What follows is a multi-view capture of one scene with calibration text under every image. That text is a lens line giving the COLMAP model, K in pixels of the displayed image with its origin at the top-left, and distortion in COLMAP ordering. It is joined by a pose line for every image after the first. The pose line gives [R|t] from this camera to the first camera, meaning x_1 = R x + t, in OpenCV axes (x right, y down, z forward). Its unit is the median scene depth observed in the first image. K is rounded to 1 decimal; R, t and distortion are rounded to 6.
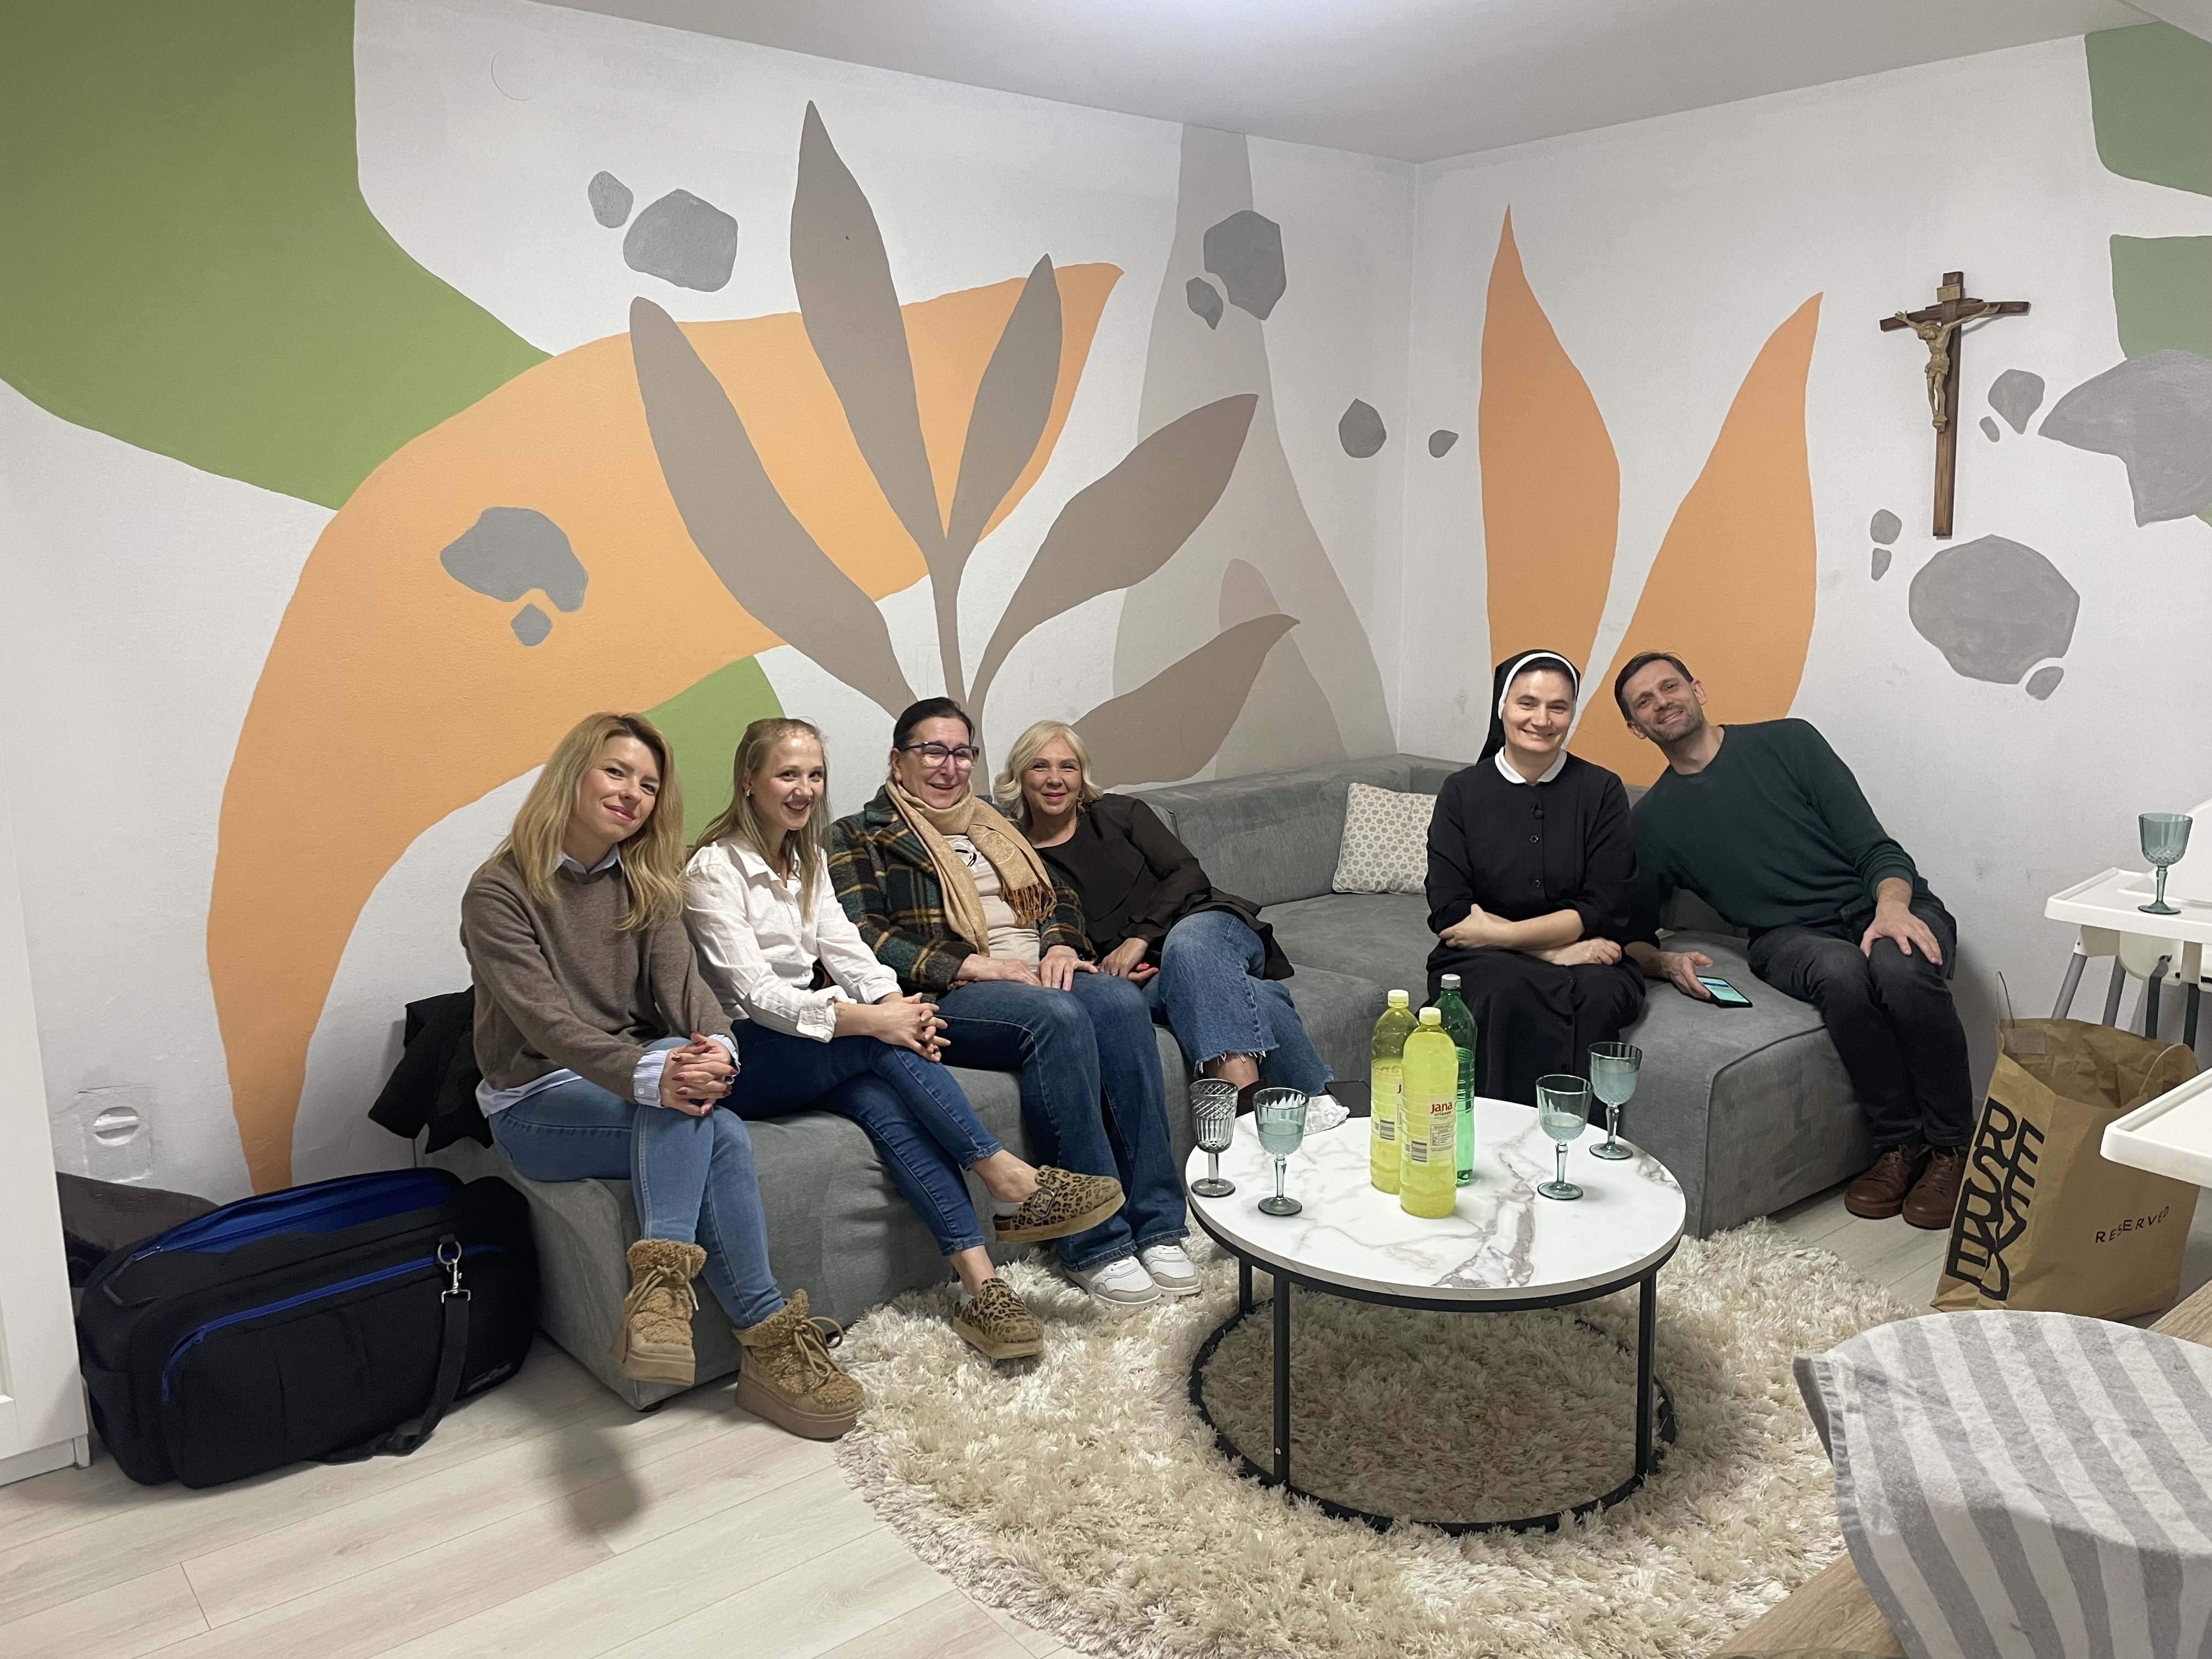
lens RADIAL K [[1735.8, 0, 1111.5], [0, 1735.8, 815.2], [0, 0, 1]] dist [0.080317, -0.093583]
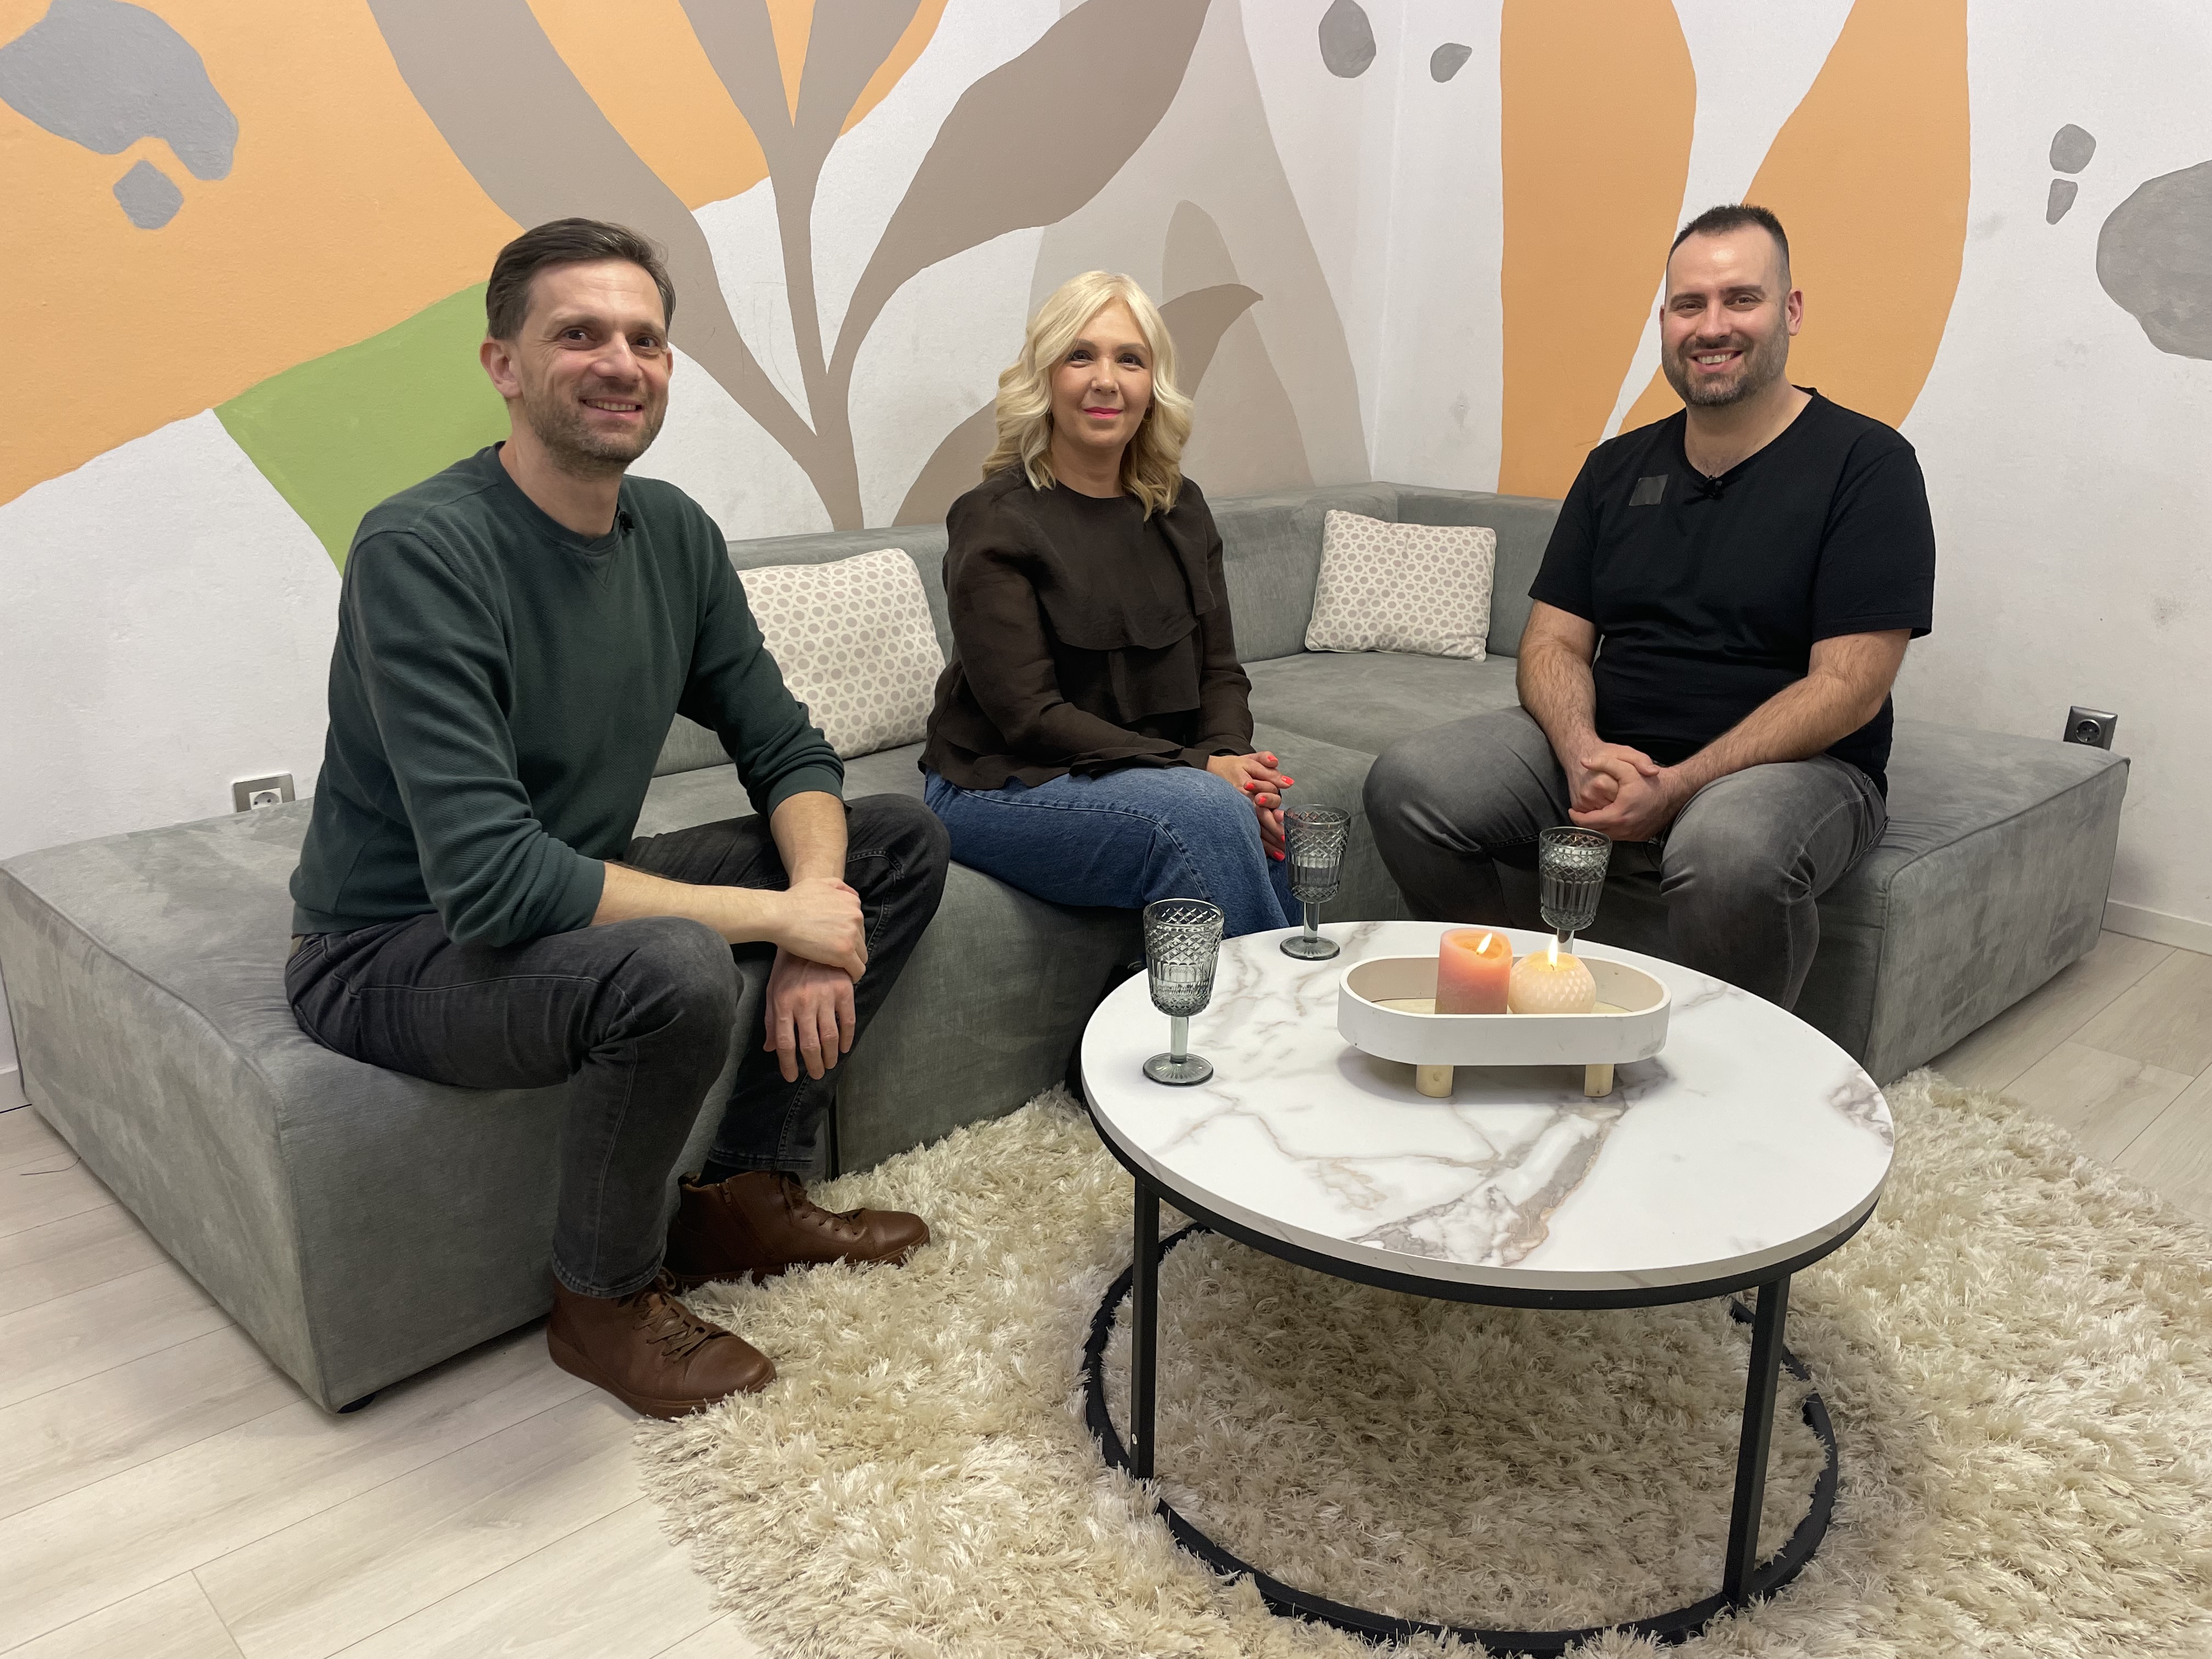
lens RADIAL K [[1735.8, 0, 1117.8], [0, 1735.8, 844.2], [0, 0, 1]] dist [0.080317, -0.093583]
pose [[0.995930, -0.001739, 0.090117, -0.026806], [-0.009599, 0.992081, 0.125234, 0.034033], [-0.089622, -0.125589, 0.988026, 0.230627]]
